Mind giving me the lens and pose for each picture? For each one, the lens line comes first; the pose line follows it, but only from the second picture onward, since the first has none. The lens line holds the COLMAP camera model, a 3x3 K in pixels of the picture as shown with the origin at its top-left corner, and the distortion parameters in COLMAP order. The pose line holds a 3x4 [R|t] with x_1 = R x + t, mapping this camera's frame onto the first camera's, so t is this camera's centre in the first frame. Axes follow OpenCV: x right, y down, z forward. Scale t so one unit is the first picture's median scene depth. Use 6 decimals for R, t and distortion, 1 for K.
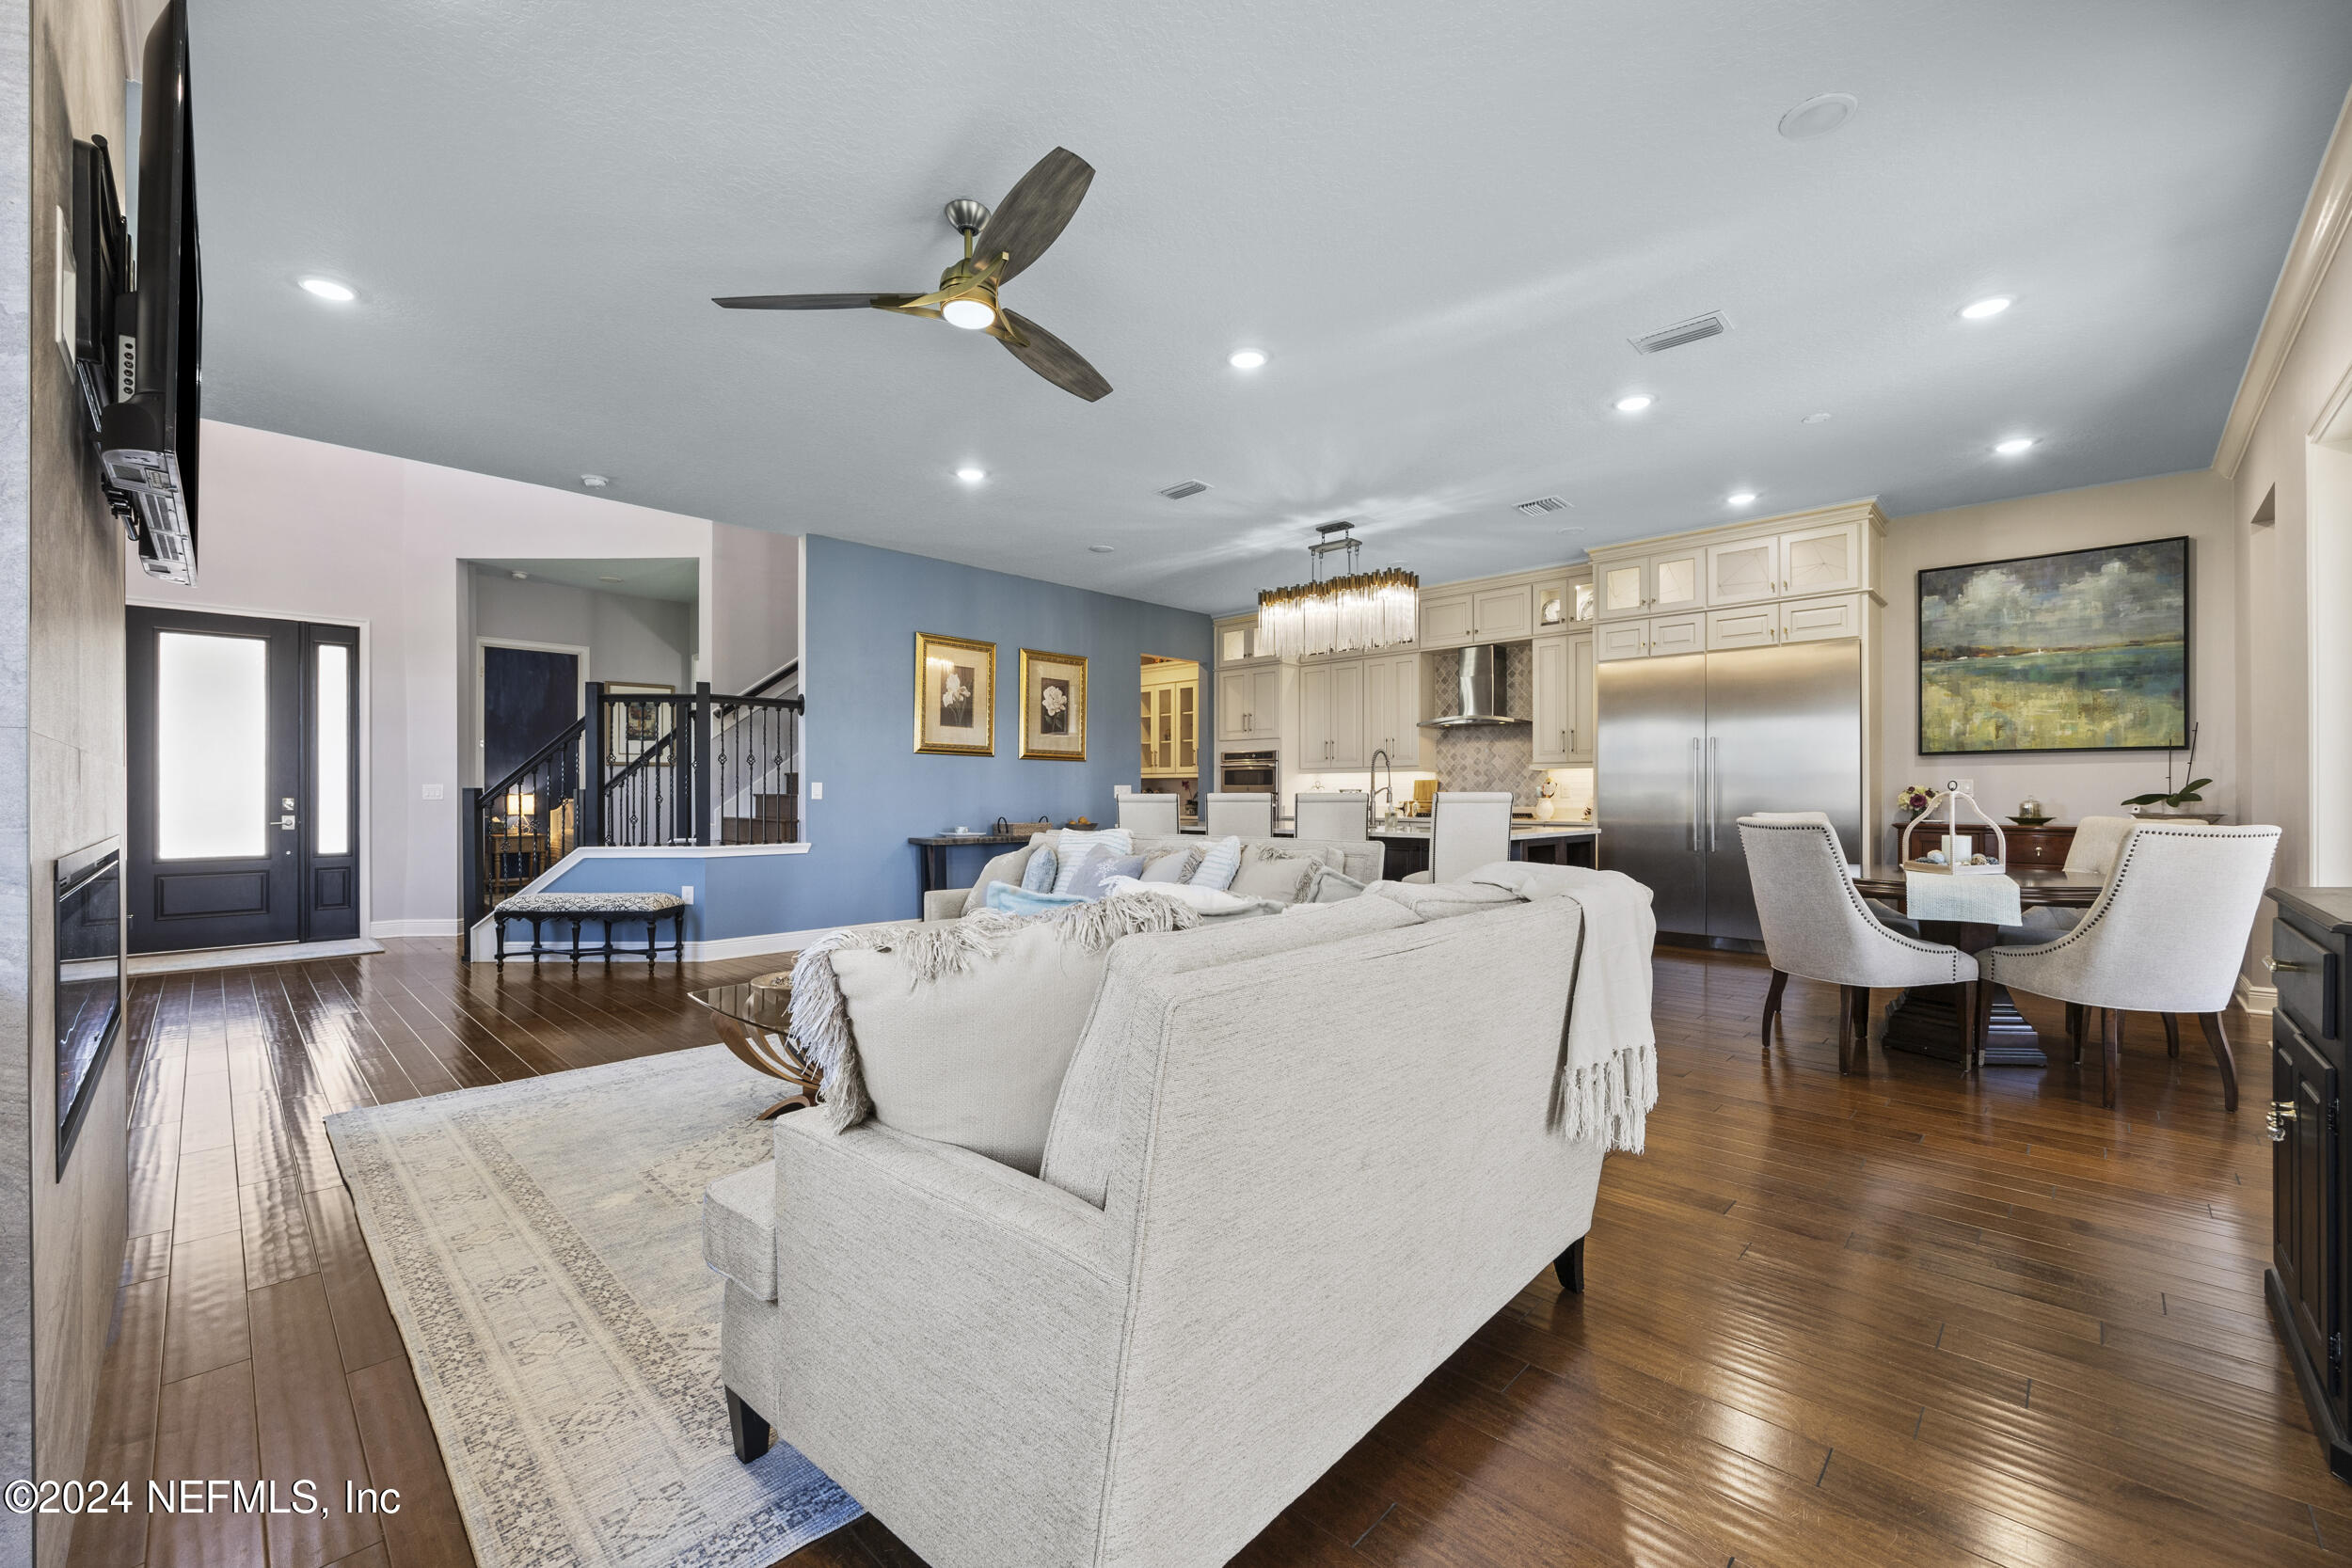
lens RADIAL K [[943.3, 0, 1177.8], [0, 943.3, 784.1], [0, 0, 1]] dist [-0.001494, -0.001023]
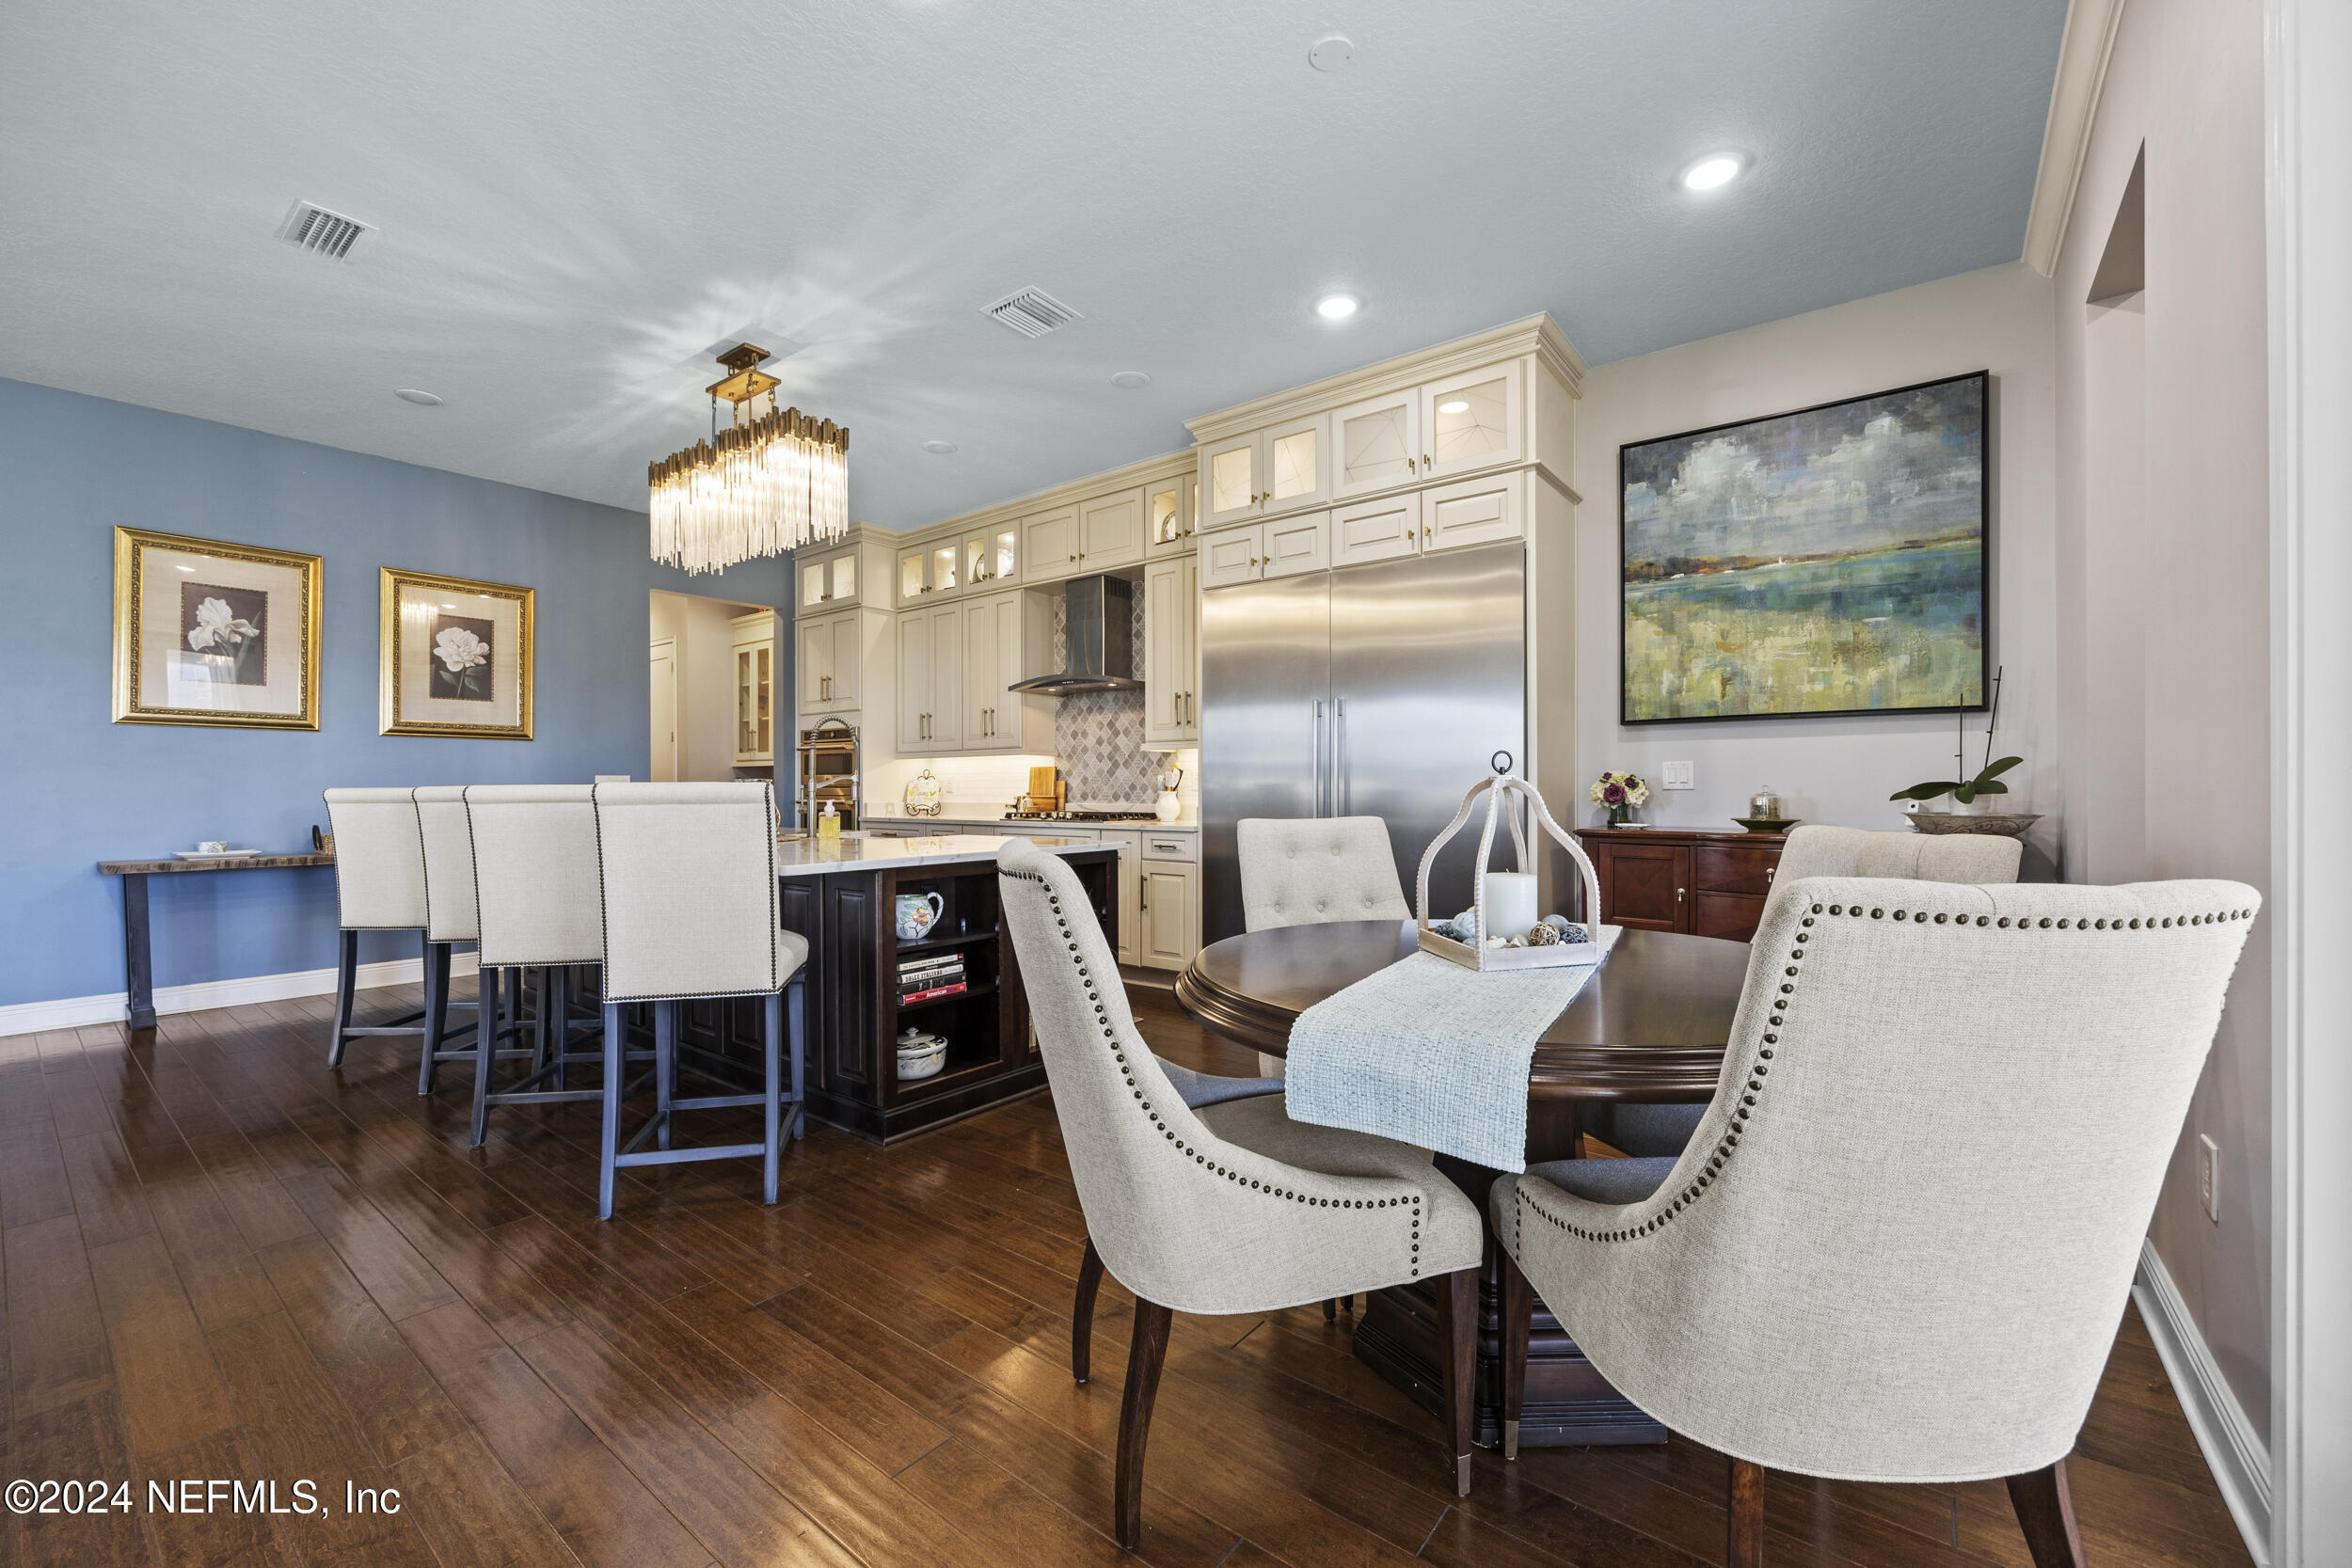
lens RADIAL K [[944.0, 0, 1178.6], [0, 944.0, 782.3], [0, 0, 1]] dist [-0.003085, -0.000080]
pose [[0.994180, -0.003882, 0.107659, 0.421067], [0.003206, 0.999974, 0.006453, 0.004563], [-0.107681, -0.006070, 0.994167, 0.387978]]
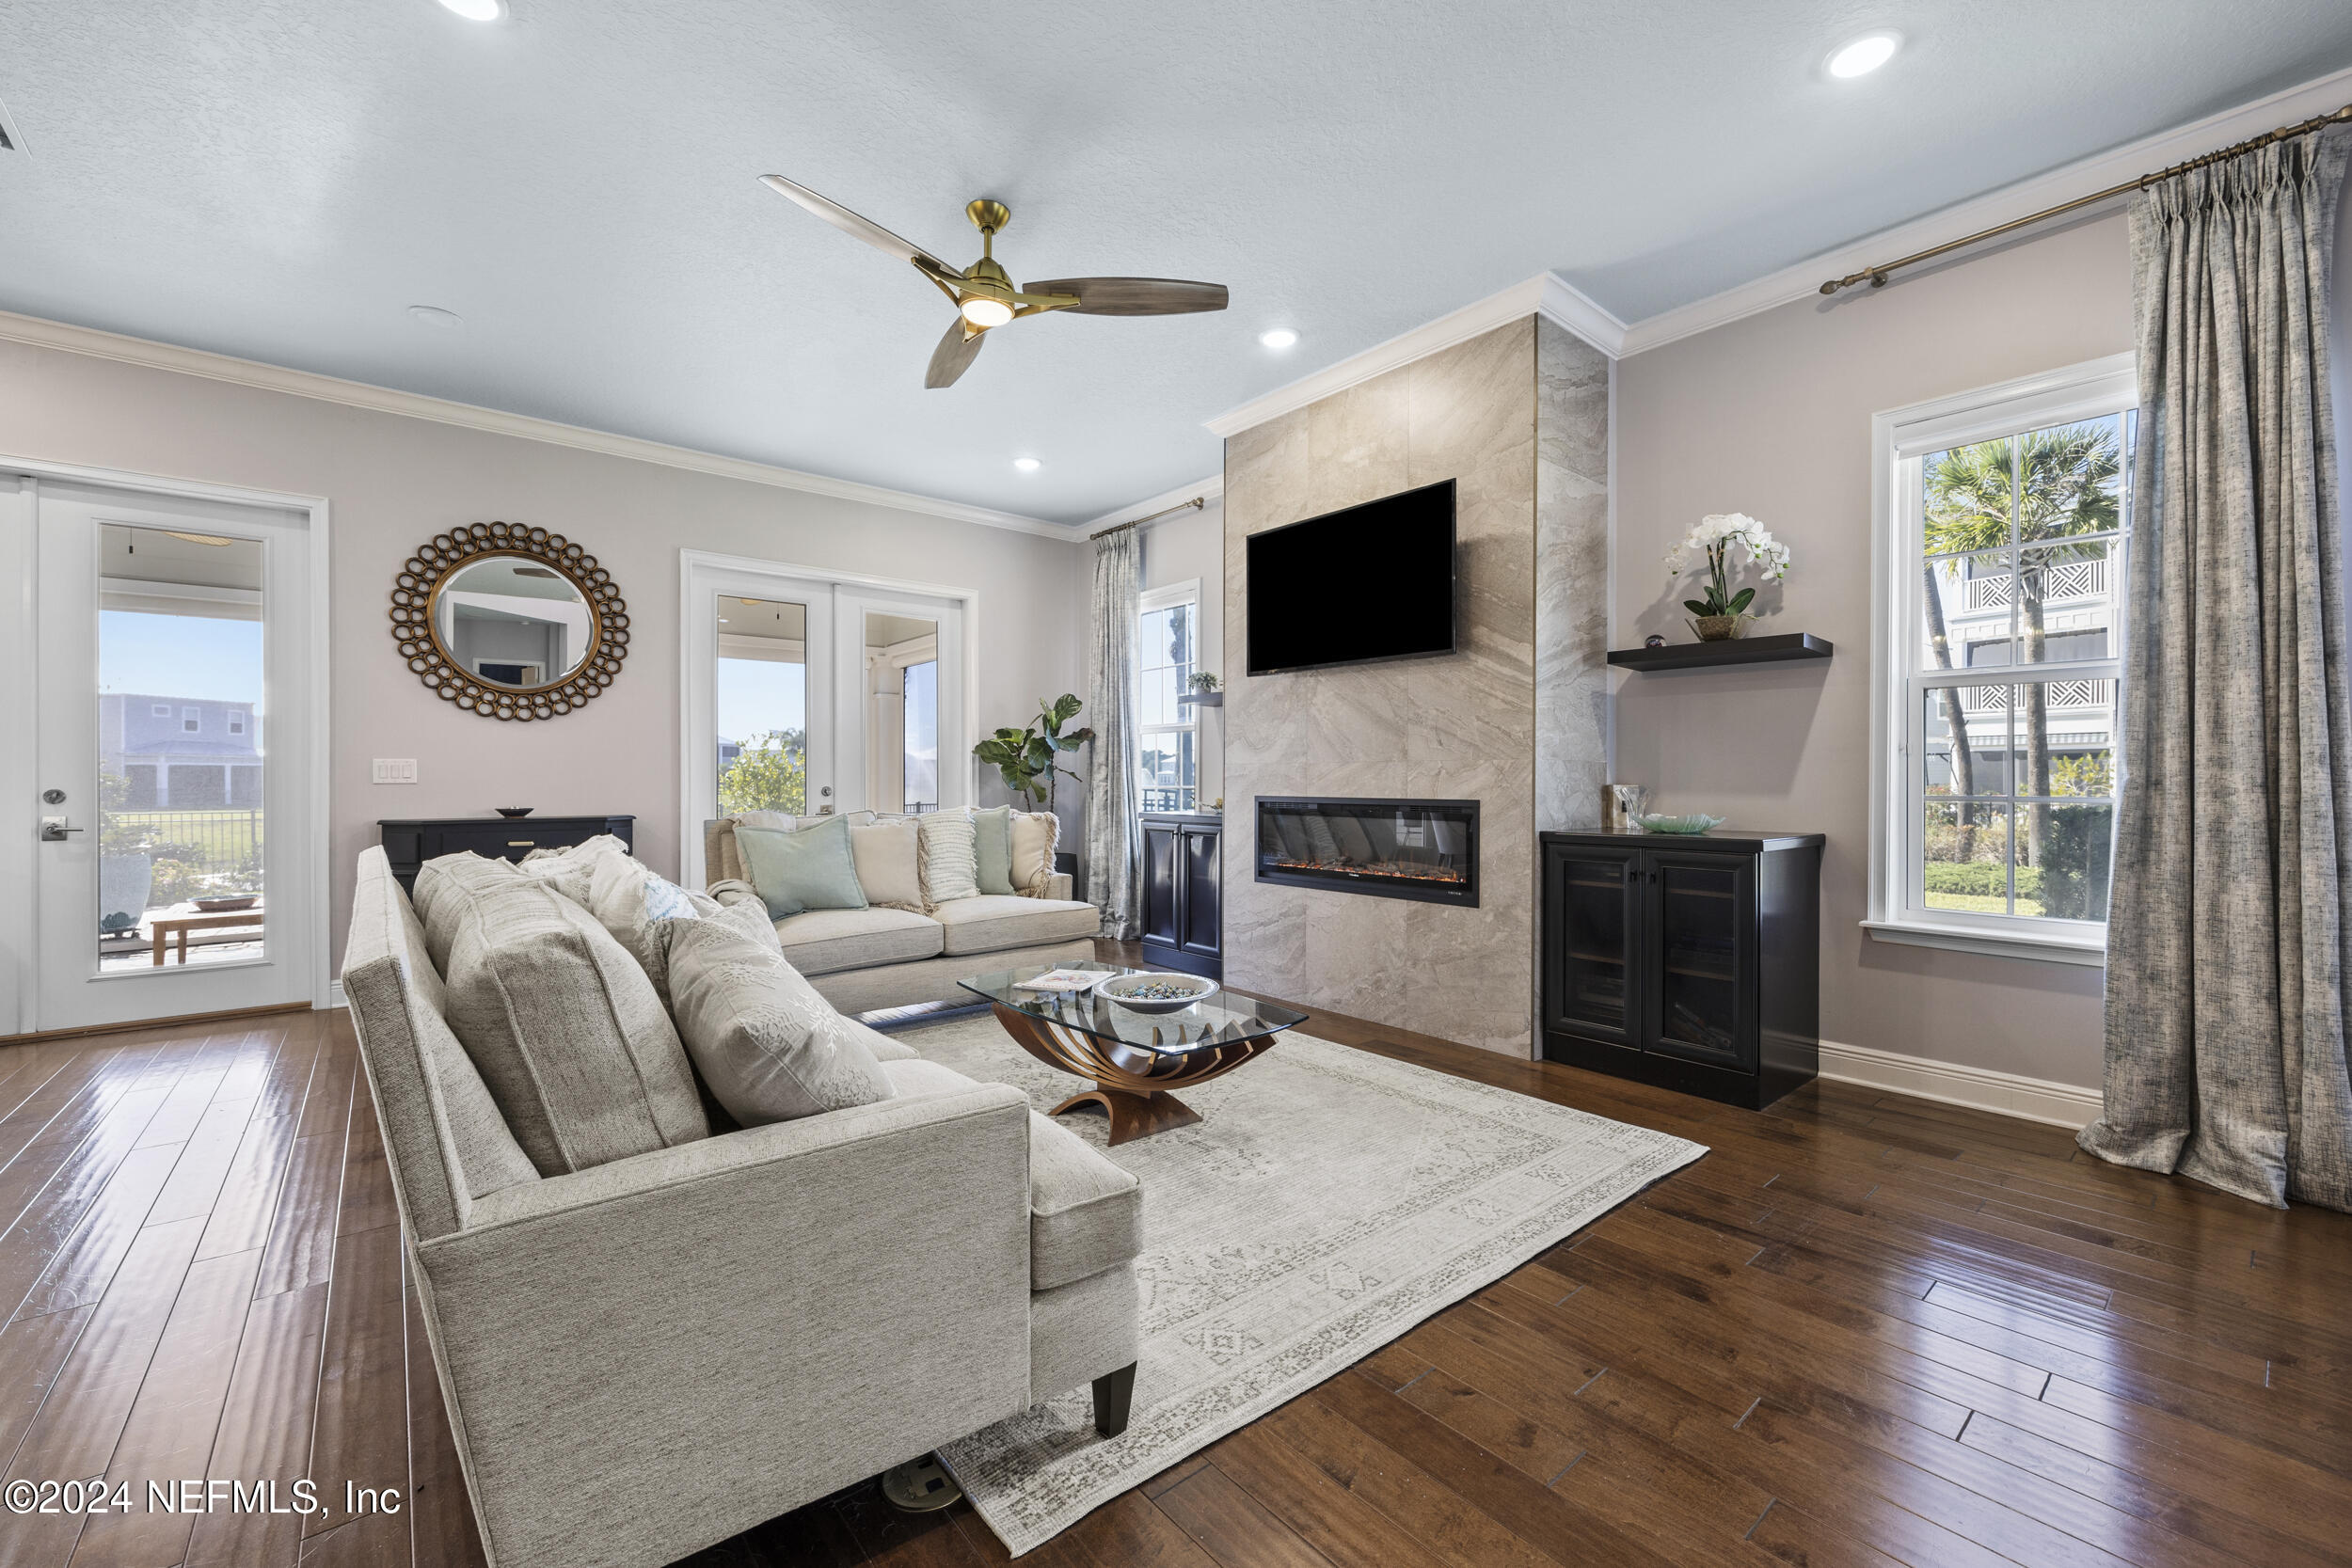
lens RADIAL K [[949.5, 0, 1152.9], [0, 949.5, 787.3], [0, 0, 1]] dist [-0.001816, -0.000378]
pose [[-0.992585, 0.001119, 0.121547, -0.271206], [0.001345, 0.999998, 0.001781, 0.011283], [-0.121545, 0.001932, -0.992584, 1.028874]]
